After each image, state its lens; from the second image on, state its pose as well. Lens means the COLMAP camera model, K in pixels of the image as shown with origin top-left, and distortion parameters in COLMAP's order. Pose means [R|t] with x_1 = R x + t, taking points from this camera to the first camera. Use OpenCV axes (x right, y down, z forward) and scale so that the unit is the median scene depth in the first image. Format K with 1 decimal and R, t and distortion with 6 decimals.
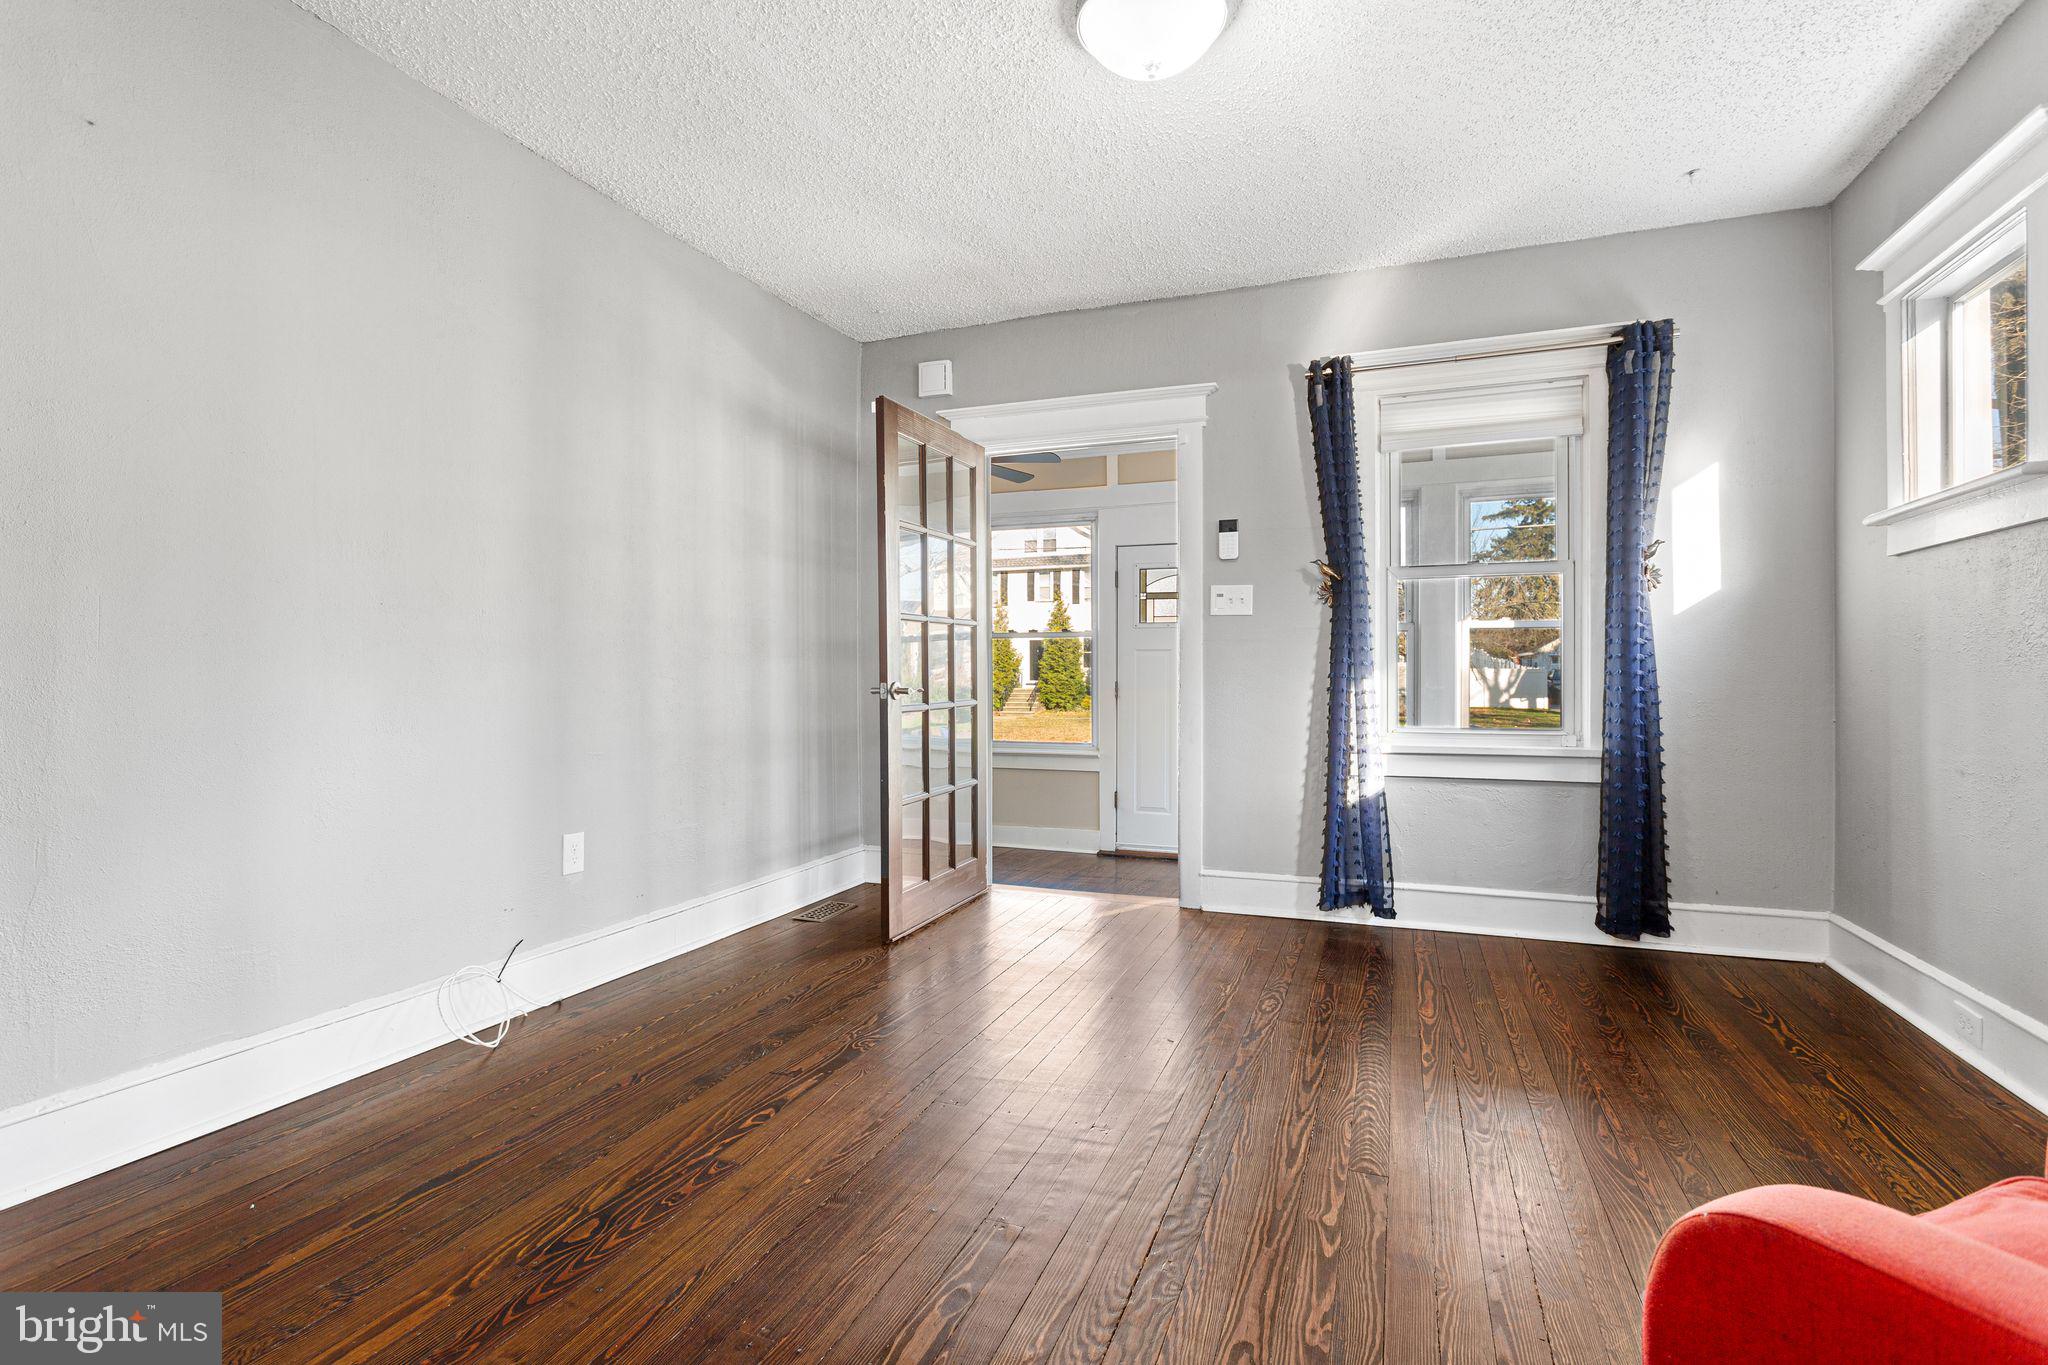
lens RADIAL K [[984.0, 0, 1029.3], [0, 984.0, 676.3], [0, 0, 1]] dist [-0.000402, 0.000429]
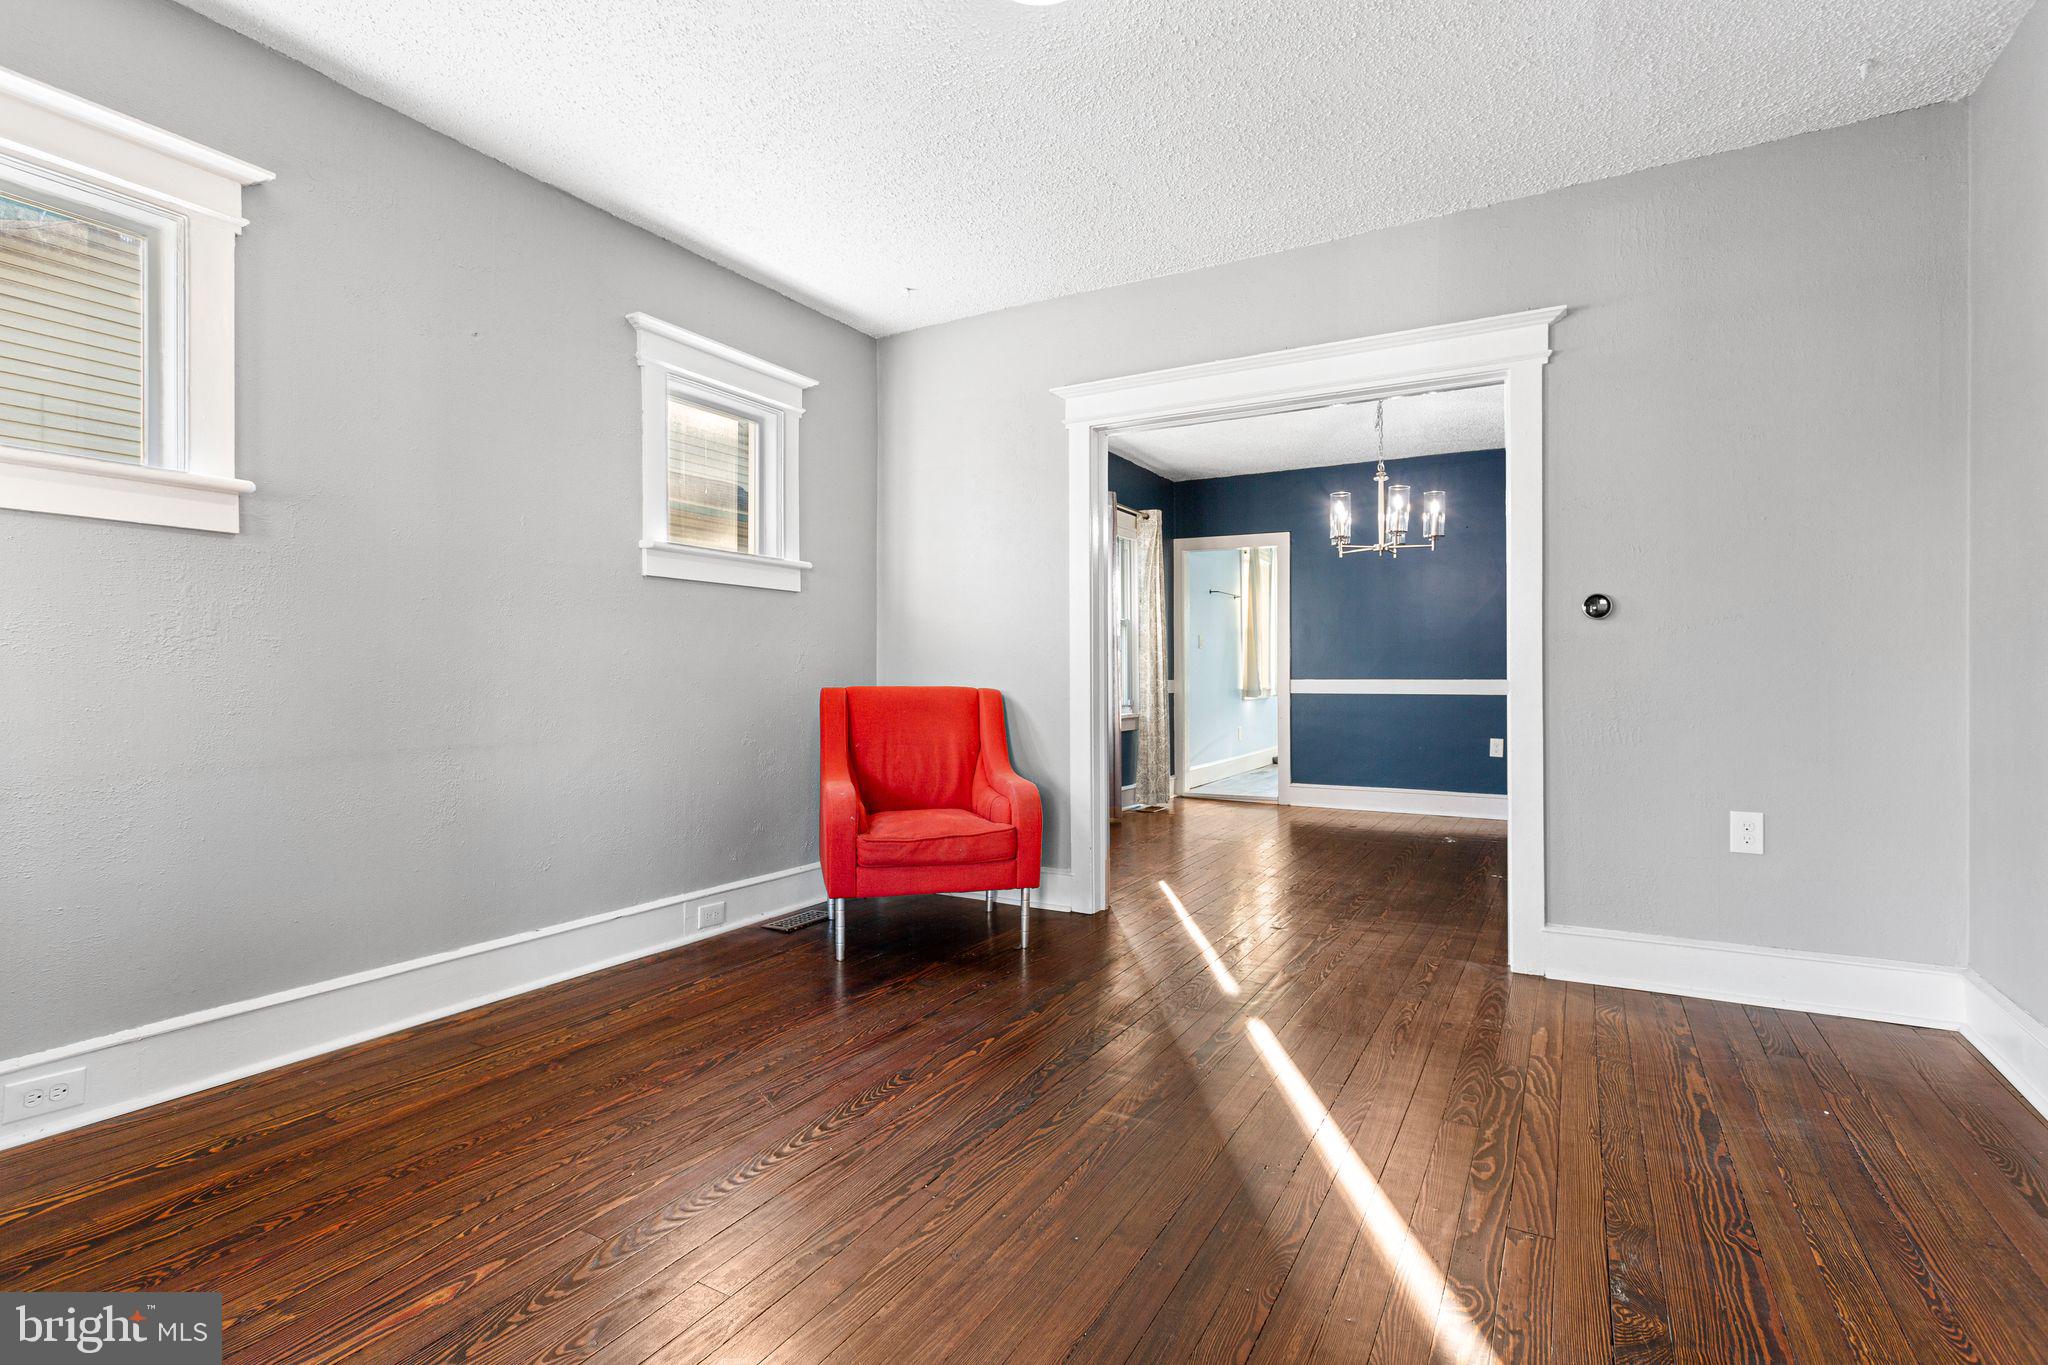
lens RADIAL K [[984.0, 0, 1029.3], [0, 984.0, 676.3], [0, 0, 1]] dist [-0.000402, 0.000429]
pose [[-0.988558, 0.001614, 0.150835, 0.000553], [0.001181, 0.999995, -0.002956, 0.001156], [-0.150839, -0.002744, -0.988555, 1.943713]]
